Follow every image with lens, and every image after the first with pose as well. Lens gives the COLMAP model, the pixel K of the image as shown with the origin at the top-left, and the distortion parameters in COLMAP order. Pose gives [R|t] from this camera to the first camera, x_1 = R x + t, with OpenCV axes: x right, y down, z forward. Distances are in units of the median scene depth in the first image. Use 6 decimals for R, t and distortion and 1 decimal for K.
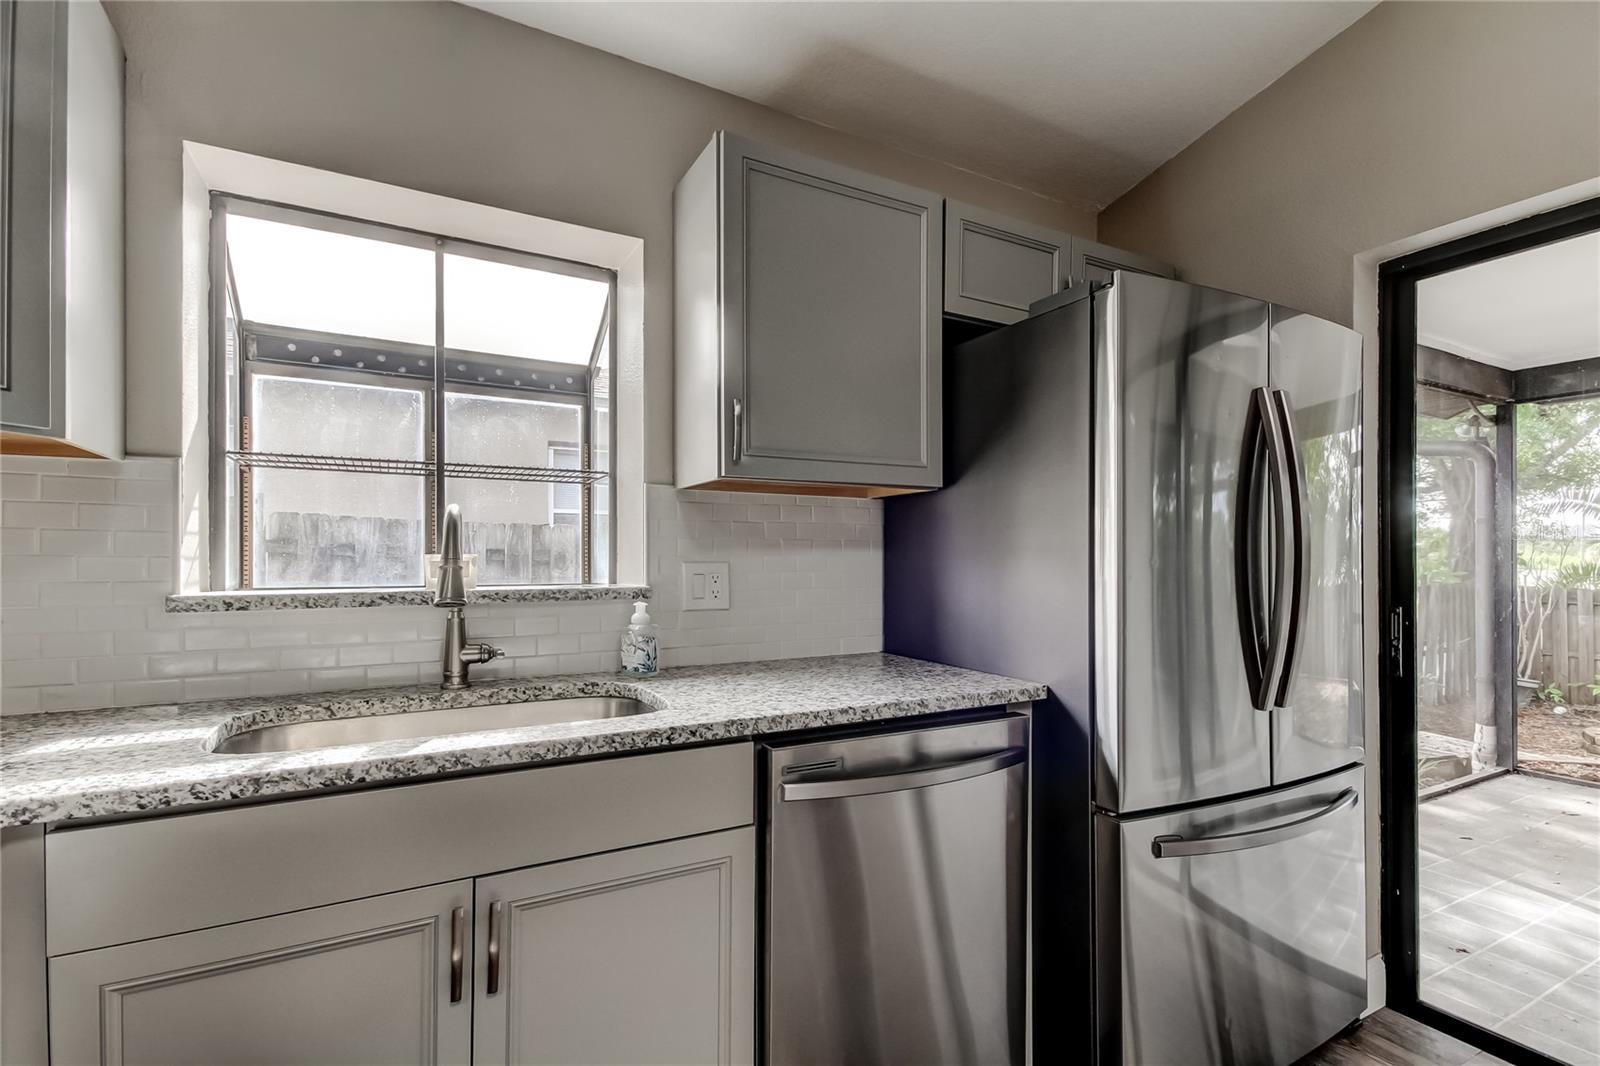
lens RADIAL K [[744.8, 0, 803.8], [0, 744.8, 559.5], [0, 0, 1]] dist [0.019868, 0.000390]
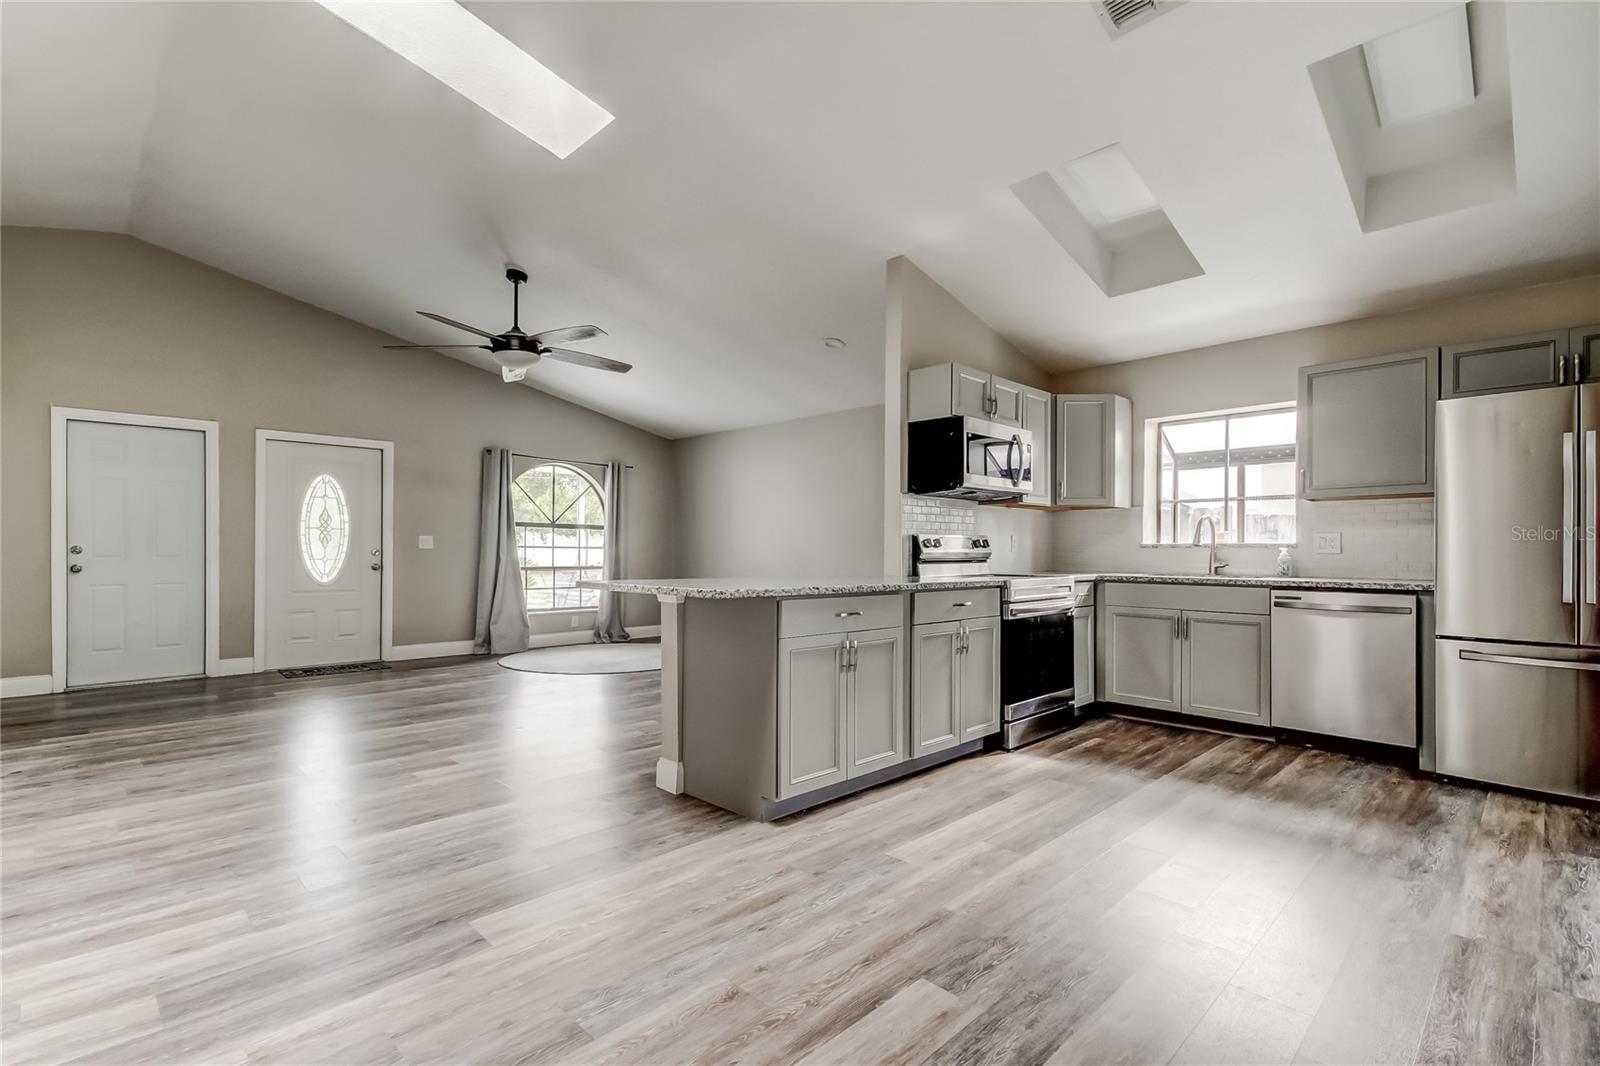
lens RADIAL K [[746.1, 0, 803.3], [0, 746.1, 546.7], [0, 0, 1]] dist [0.028531, 0.000184]
pose [[0.283124, -0.007289, -0.959056, 2.153848], [-0.002806, 0.999961, -0.008428, 0.094314], [0.959079, 0.005077, 0.283092, -1.576722]]
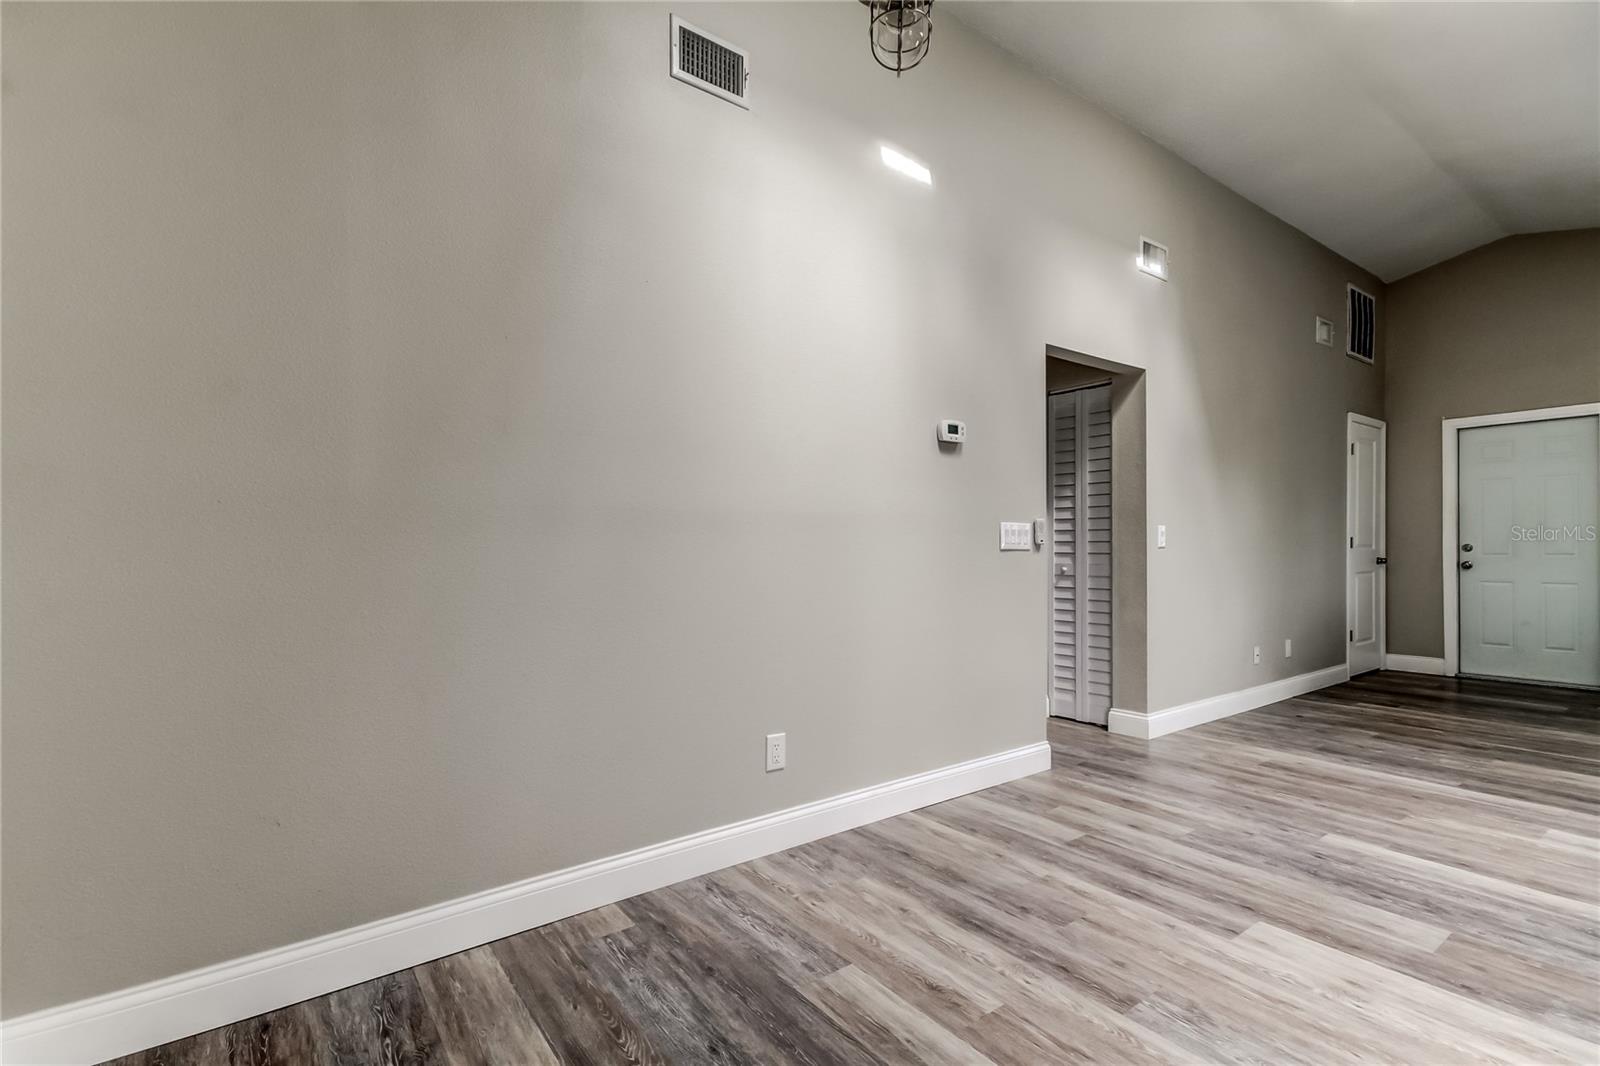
lens RADIAL K [[746.1, 0, 803.3], [0, 746.1, 546.7], [0, 0, 1]] dist [0.028531, 0.000184]
pose [[-0.988105, -0.001381, -0.153773, 1.654841], [-0.001350, 0.999999, -0.000307, 0.087531], [0.153773, -0.000095, -0.988106, -0.447779]]
